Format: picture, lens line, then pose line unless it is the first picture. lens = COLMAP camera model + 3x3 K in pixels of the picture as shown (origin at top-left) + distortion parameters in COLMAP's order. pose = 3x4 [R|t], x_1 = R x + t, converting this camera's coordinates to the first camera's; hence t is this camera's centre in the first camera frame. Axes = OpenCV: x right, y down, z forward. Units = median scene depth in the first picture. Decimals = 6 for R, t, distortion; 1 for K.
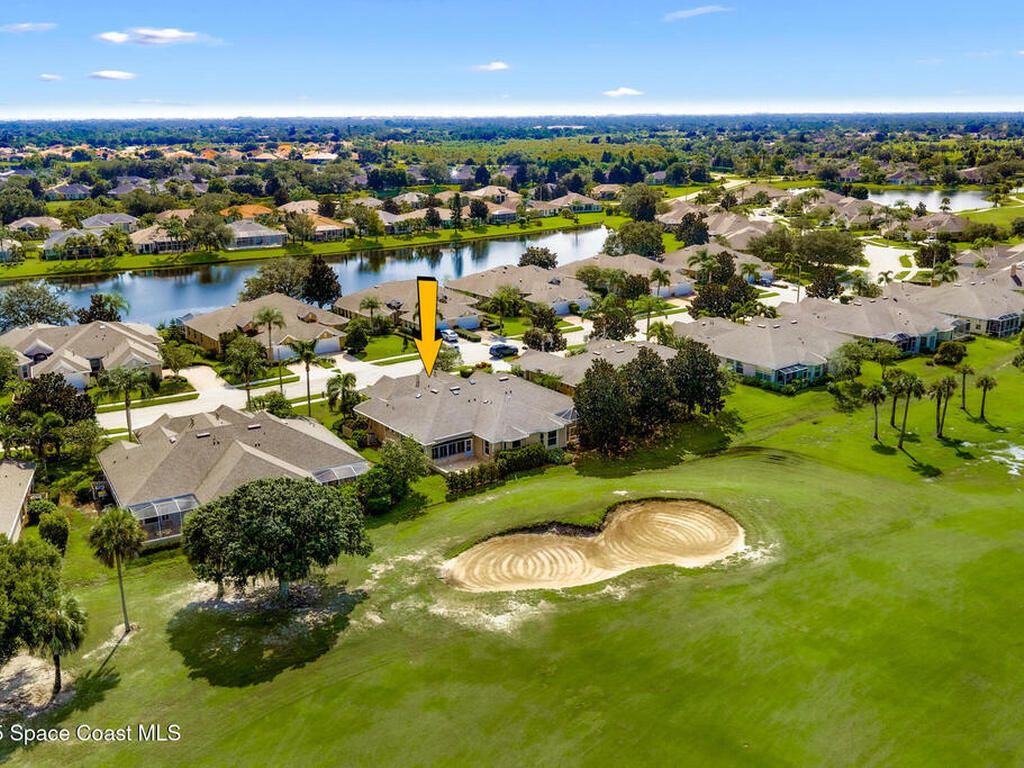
lens RADIAL K [[952.5, 0, 512.0], [0, 952.5, 384.0], [0, 0, 1]] dist [0.027648, -0.060530]
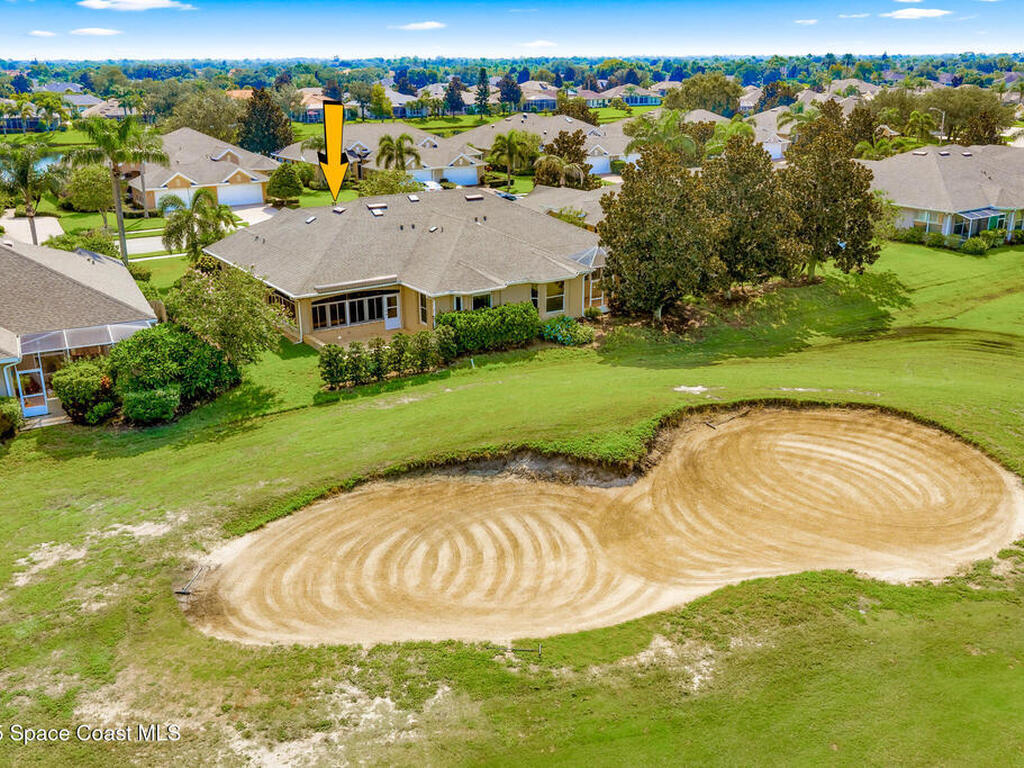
lens RADIAL K [[952.5, 0, 512.0], [0, 952.5, 384.0], [0, 0, 1]] dist [0.027648, -0.060530]
pose [[0.998357, 0.018066, -0.054372, 0.055308], [-0.015199, 0.998495, 0.052690, 0.089702], [0.055242, -0.051777, 0.997130, 0.557516]]
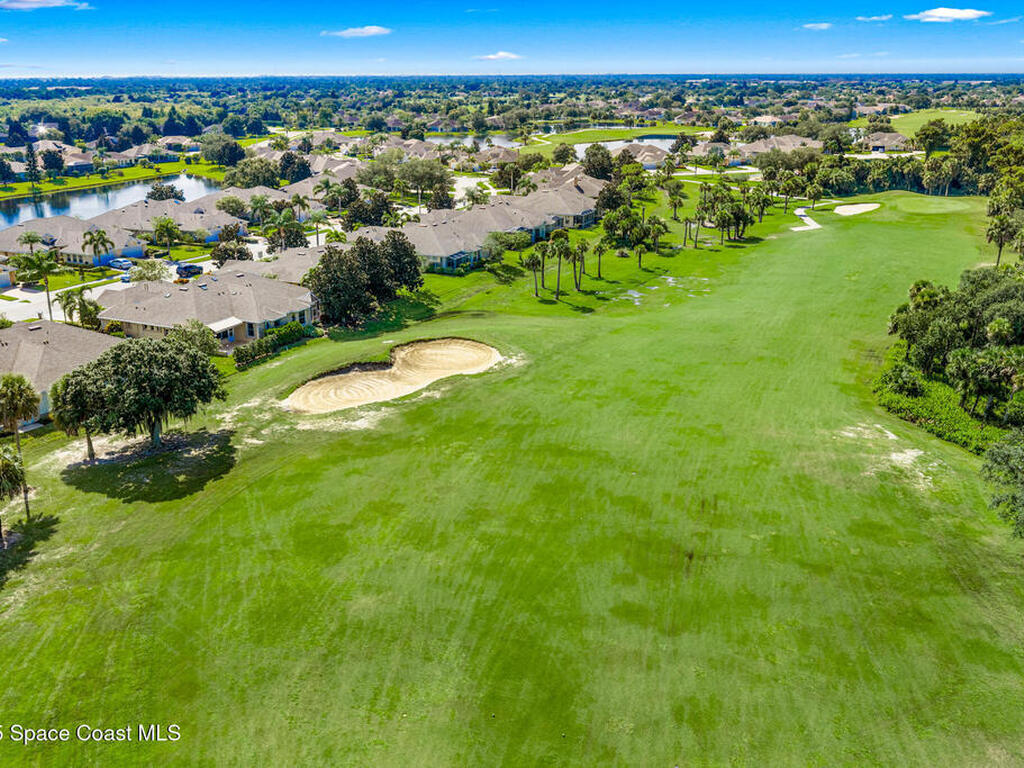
lens RADIAL K [[952.5, 0, 512.0], [0, 952.5, 384.0], [0, 0, 1]] dist [0.027648, -0.060530]
pose [[0.883550, -0.142063, 0.446271, -0.299971], [0.126326, 0.989857, 0.064997, 0.108475], [-0.450978, -0.001052, 0.892535, -0.162639]]
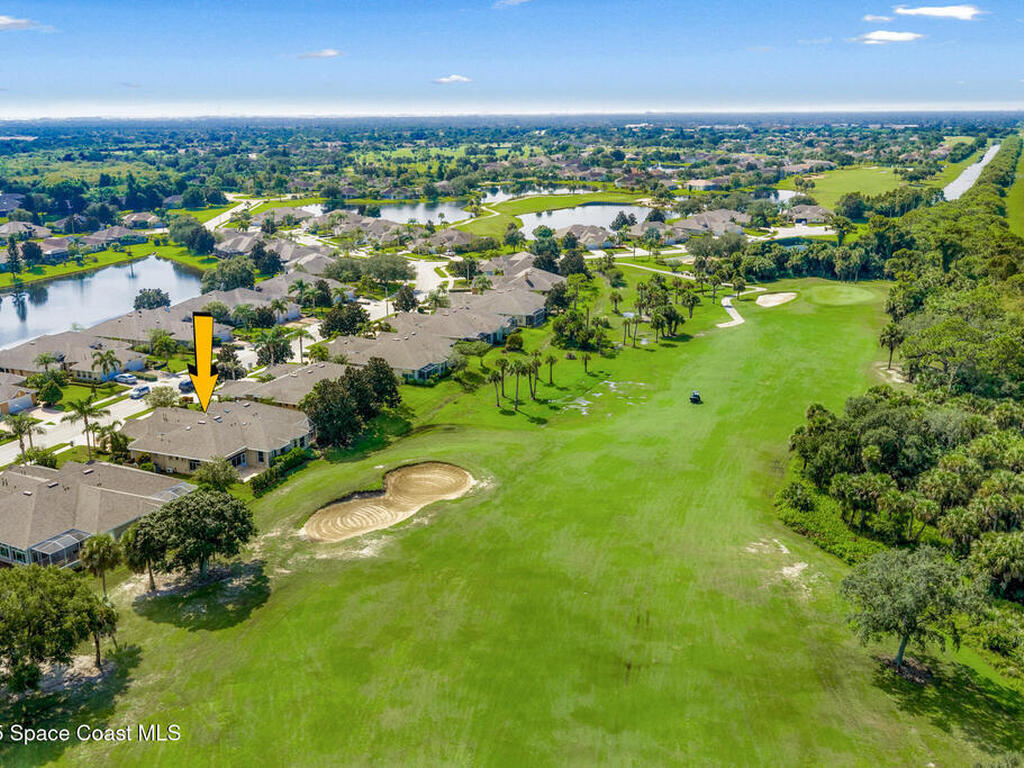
lens RADIAL K [[952.5, 0, 512.0], [0, 952.5, 384.0], [0, 0, 1]] dist [0.027648, -0.060530]
pose [[0.855247, -0.141426, 0.498550, -0.425145], [0.142301, 0.989151, 0.036484, -0.036854], [-0.498301, 0.039742, 0.866093, -0.376993]]
